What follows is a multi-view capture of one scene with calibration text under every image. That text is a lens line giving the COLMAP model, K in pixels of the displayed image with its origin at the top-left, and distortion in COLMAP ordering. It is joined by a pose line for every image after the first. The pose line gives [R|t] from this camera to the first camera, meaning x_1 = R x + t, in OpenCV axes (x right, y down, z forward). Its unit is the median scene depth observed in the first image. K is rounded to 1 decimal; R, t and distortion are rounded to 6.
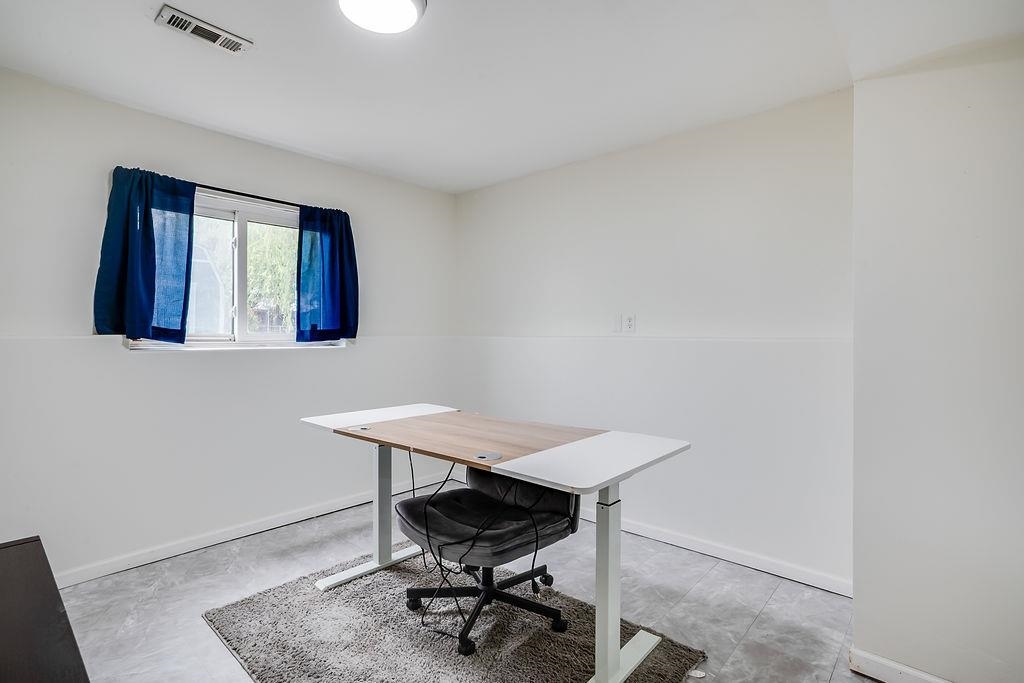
lens RADIAL K [[498.8, 0, 512.0], [0, 498.8, 341.5], [0, 0, 1]] dist [-0.040636, 0.027009]
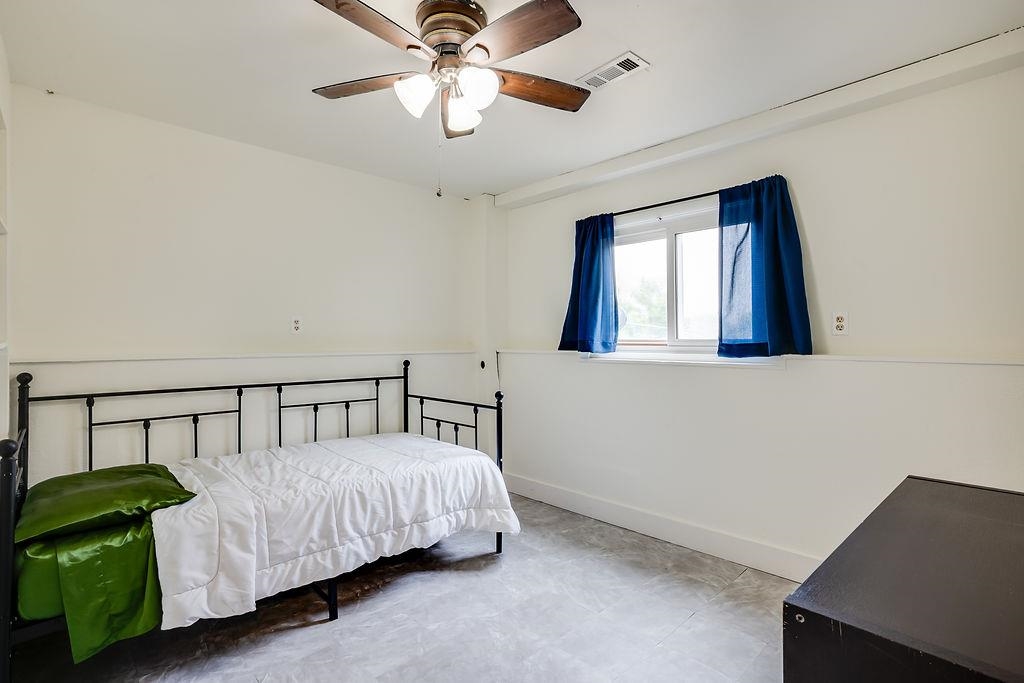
lens RADIAL K [[499.6, 0, 513.6], [0, 499.6, 328.6], [0, 0, 1]] dist [-0.040879, 0.026144]
pose [[-0.074578, -0.018920, -0.997036, 0.431442], [-0.002964, 0.999820, -0.018751, -0.030388], [0.997211, 0.001557, -0.074621, 0.731507]]
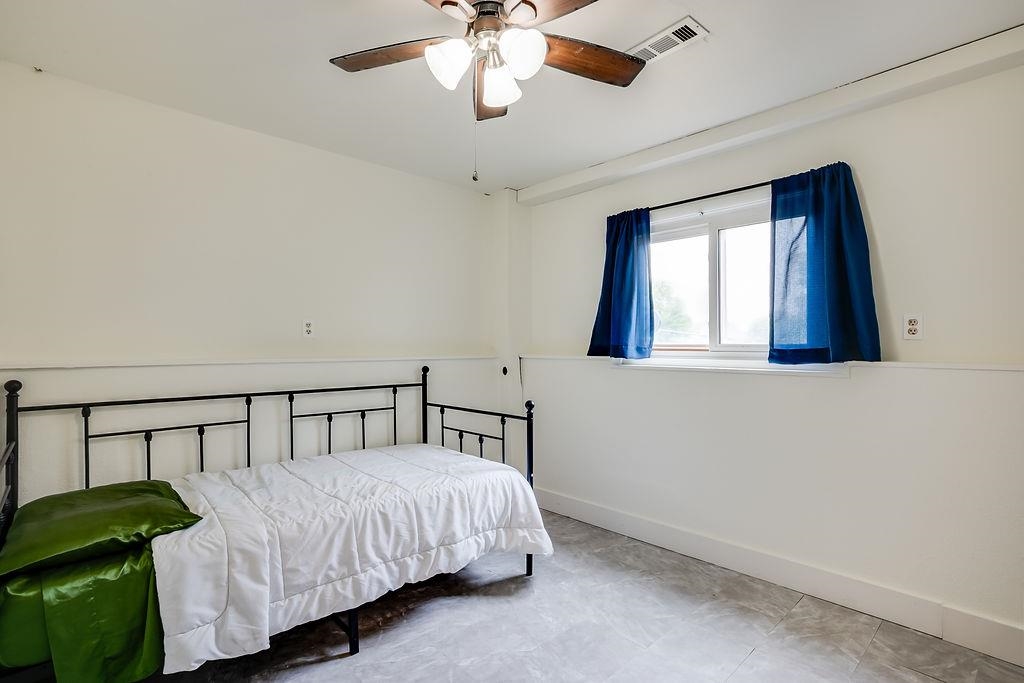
lens RADIAL K [[498.8, 0, 512.0], [0, 498.8, 341.5], [0, 0, 1]] dist [-0.040636, 0.027009]
pose [[-0.085244, -0.002845, -0.996356, 0.364169], [-0.004162, 0.999988, -0.002499, -0.029806], [0.996351, 0.003934, -0.085255, 0.682924]]
